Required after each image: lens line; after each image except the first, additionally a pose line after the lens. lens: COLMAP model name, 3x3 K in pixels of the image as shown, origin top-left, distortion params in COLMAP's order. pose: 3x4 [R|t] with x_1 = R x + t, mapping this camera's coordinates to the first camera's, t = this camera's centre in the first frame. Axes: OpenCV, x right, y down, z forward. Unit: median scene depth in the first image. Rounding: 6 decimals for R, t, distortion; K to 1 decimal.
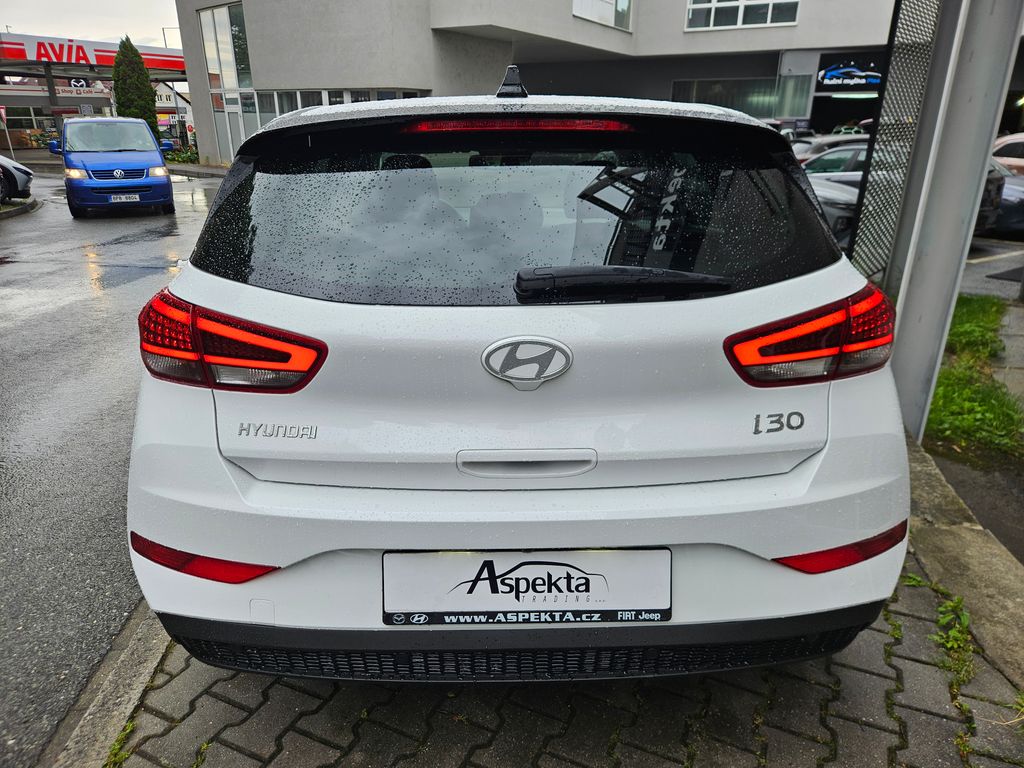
lens RADIAL K [[687.3, 0, 504.9], [0, 687.3, 385.2], [0, 0, 1]] dist [0.057658, -0.049204]
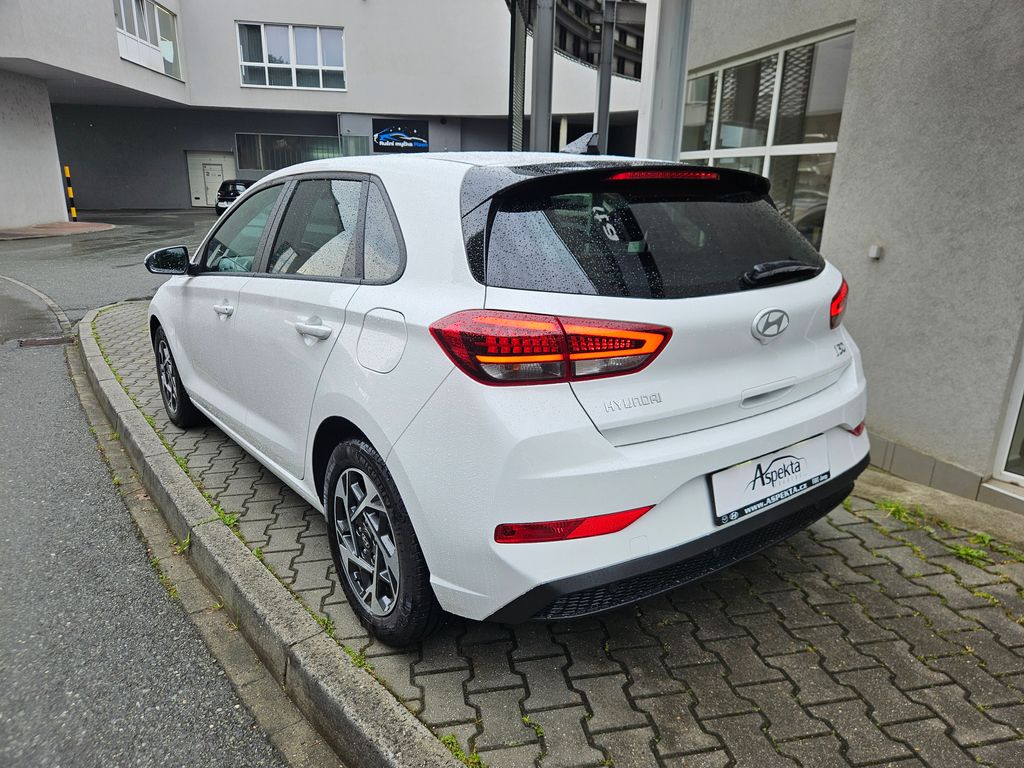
lens RADIAL K [[687.3, 0, 504.9], [0, 687.3, 385.2], [0, 0, 1]] dist [0.057658, -0.049204]
pose [[0.813371, -0.152301, 0.561455, -1.201382], [0.190385, 0.981663, -0.009521, 0.000634], [-0.549709, 0.114637, 0.827453, 0.055426]]
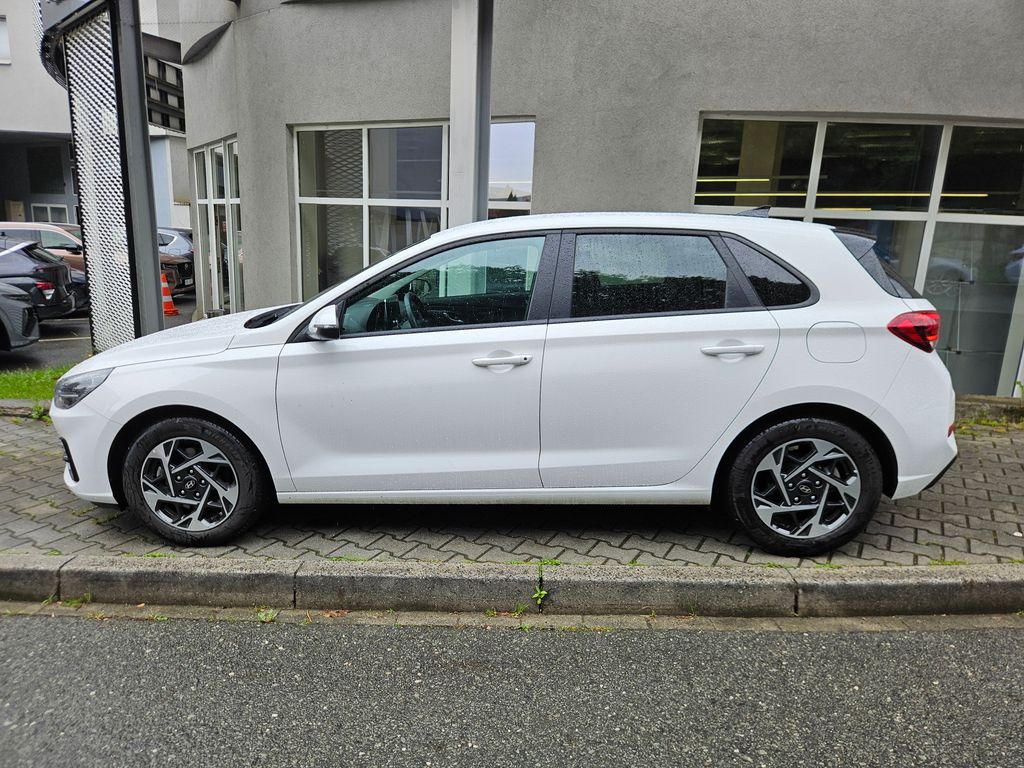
lens RADIAL K [[694.0, 0, 490.5], [0, 694.0, 396.0], [0, 0, 1]] dist [0.058047, -0.054054]
pose [[0.076004, -0.221950, 0.972091, -2.810047], [0.322790, 0.927890, 0.186620, -0.741371], [-0.943414, 0.299597, 0.142167, 2.089269]]
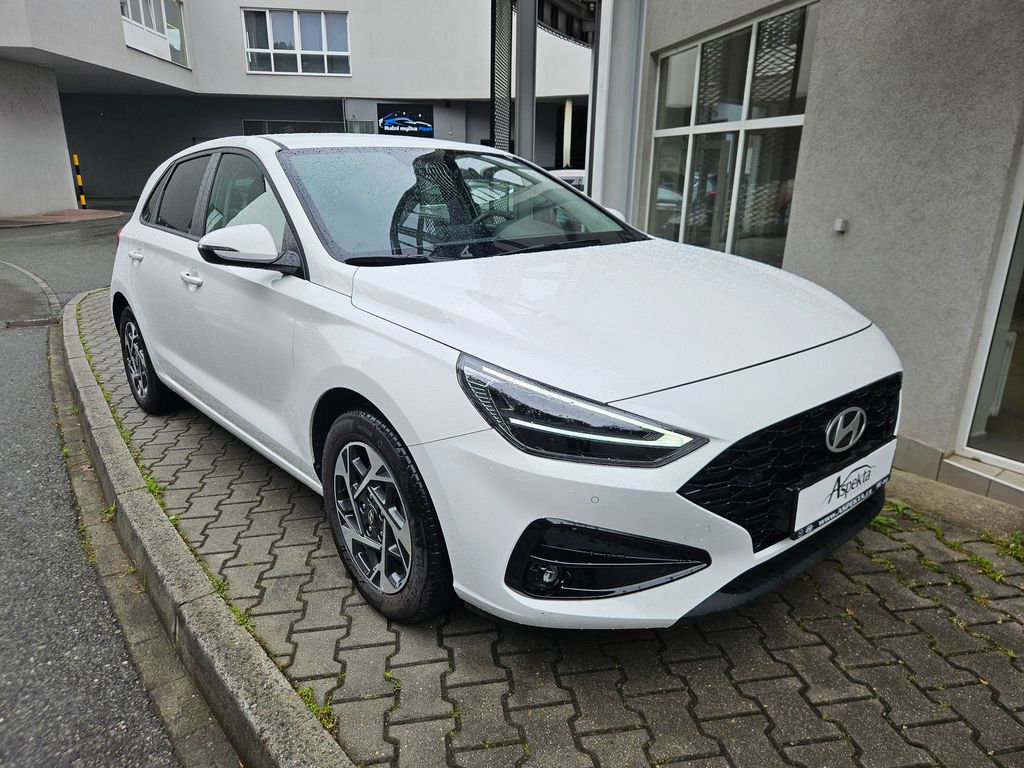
lens RADIAL K [[687.9, 0, 498.7], [0, 687.9, 379.2], [0, 0, 1]] dist [0.059757, -0.048937]
pose [[0.830435, -0.160000, 0.533646, -0.968936], [0.192105, 0.981363, -0.004708, 0.109491], [-0.522947, 0.106426, 0.845695, -0.107336]]
